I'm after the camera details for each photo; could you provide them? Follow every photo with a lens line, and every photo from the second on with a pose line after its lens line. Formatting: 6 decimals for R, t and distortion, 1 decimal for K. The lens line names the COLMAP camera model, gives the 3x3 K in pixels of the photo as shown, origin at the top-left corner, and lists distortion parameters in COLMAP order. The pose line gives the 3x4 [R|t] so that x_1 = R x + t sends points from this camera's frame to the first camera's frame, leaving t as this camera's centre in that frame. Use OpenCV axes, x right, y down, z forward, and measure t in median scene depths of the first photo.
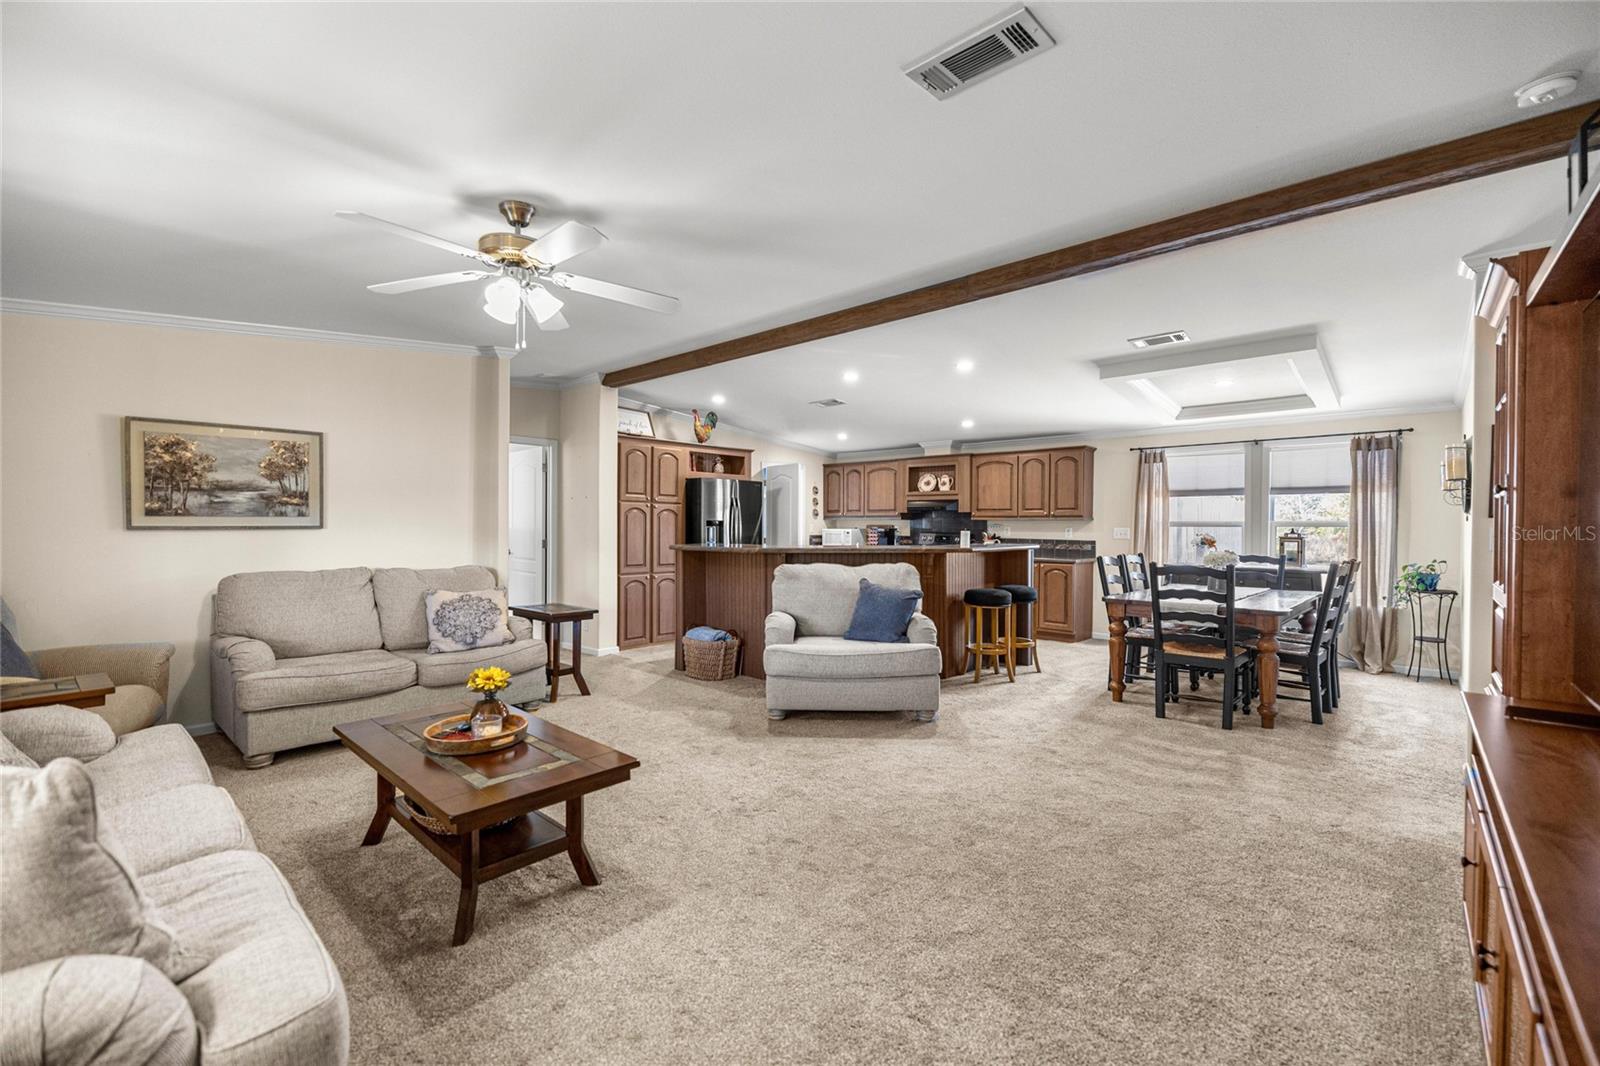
lens RADIAL K [[679.2, 0, 791.0], [0, 679.2, 531.2], [0, 0, 1]] dist [0.004124, -0.000760]
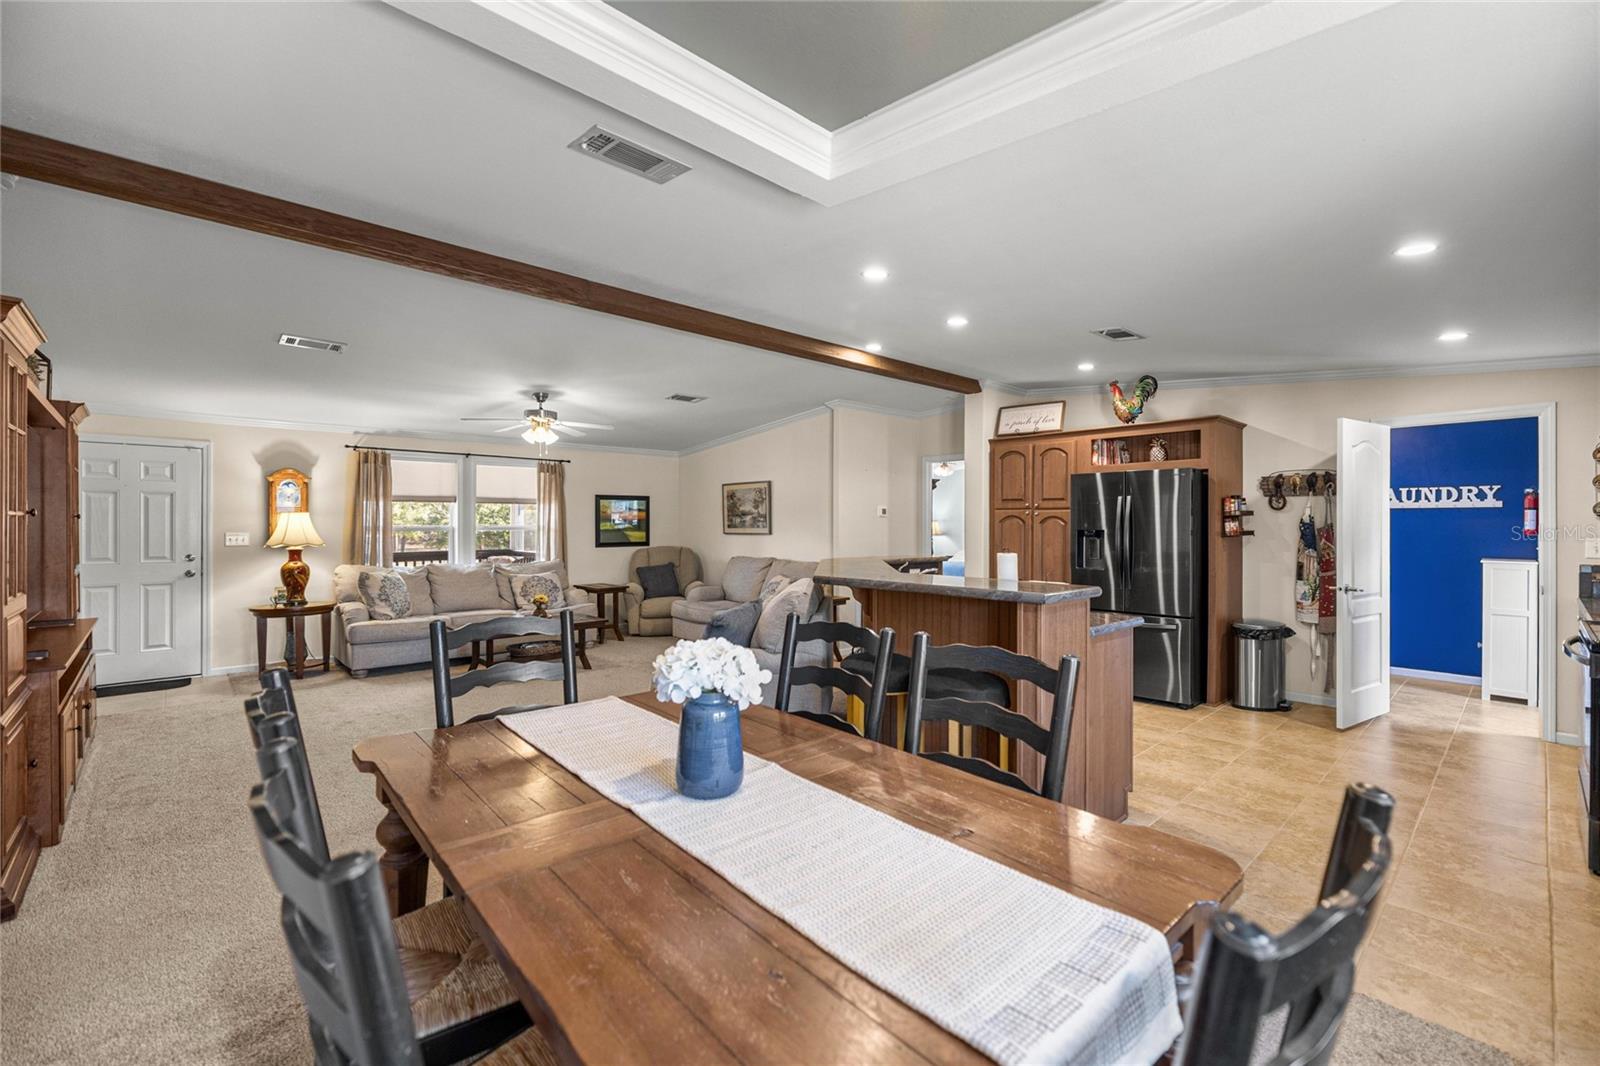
lens RADIAL K [[679.2, 0, 808.9], [0, 679.2, 524.3], [0, 0, 1]] dist [0.004124, -0.000760]
pose [[-0.073474, -0.003594, -0.997291, 0.657368], [-0.011367, 0.999932, -0.002766, -0.016426], [0.997232, 0.011133, -0.073510, 0.755893]]
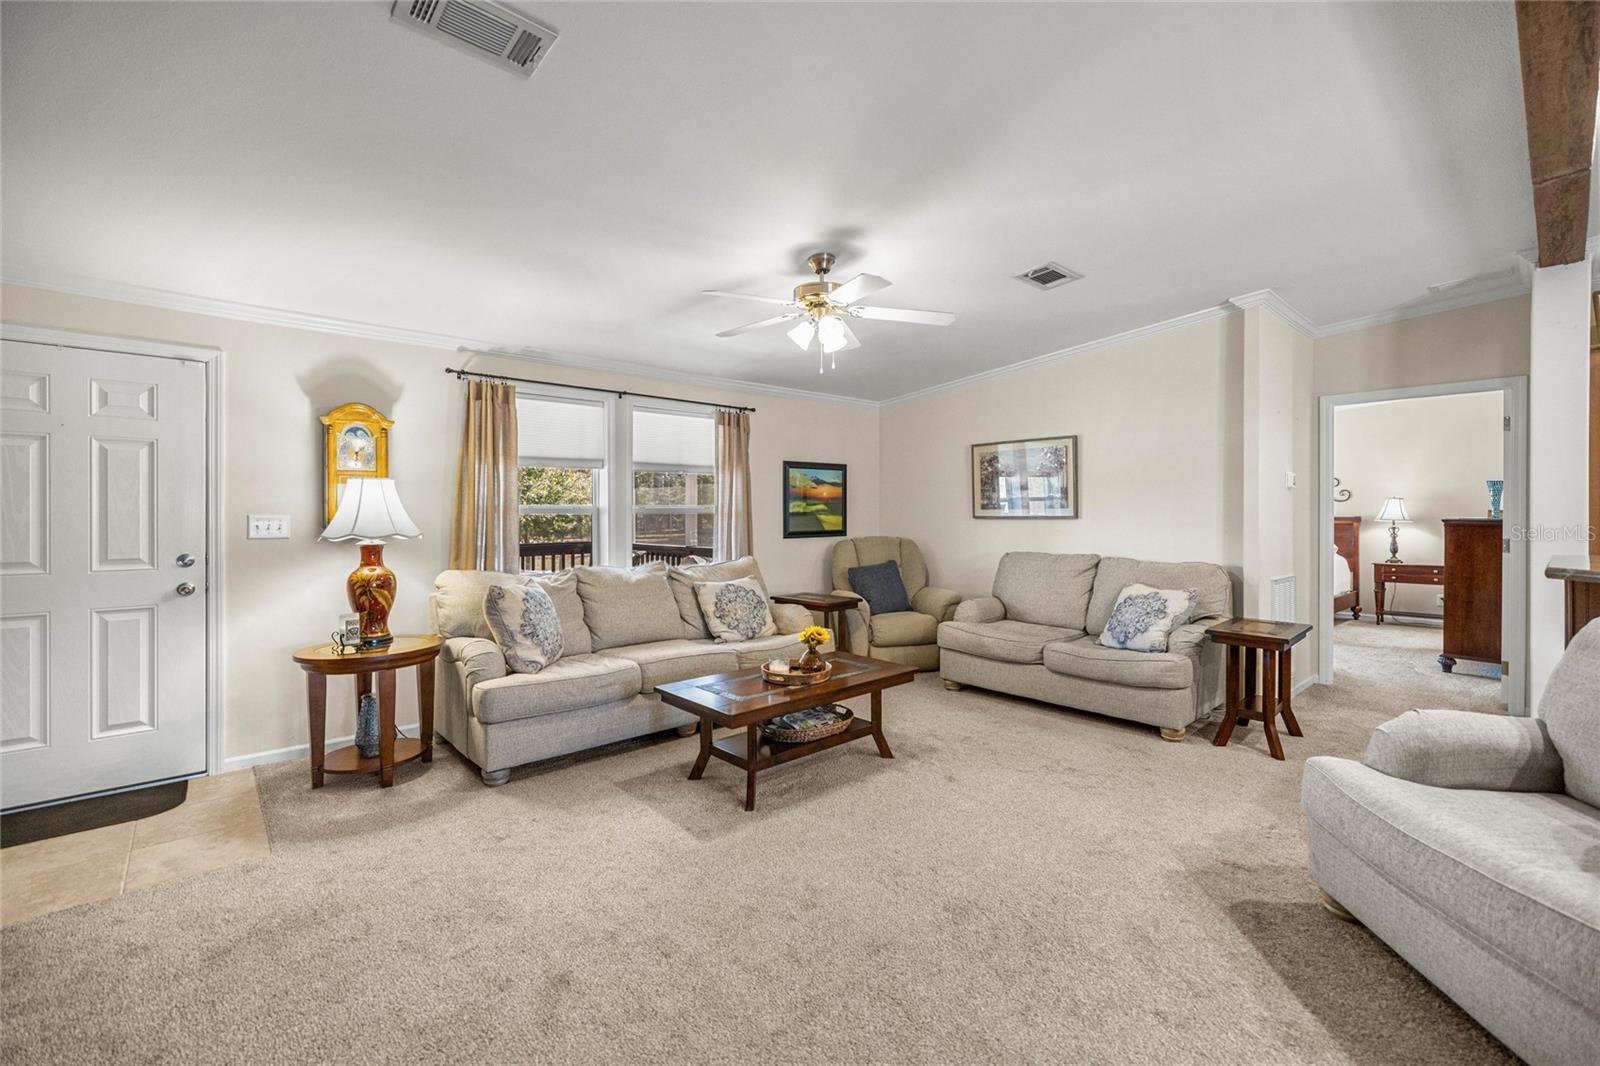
lens RADIAL K [[679.2, 0, 807.8], [0, 679.2, 512.2], [0, 0, 1]] dist [0.004124, -0.000760]
pose [[-0.087136, -0.004374, -0.996187, 0.303227], [-0.009017, 0.999953, -0.003602, -0.003758], [0.996156, 0.008669, -0.087171, 0.398007]]
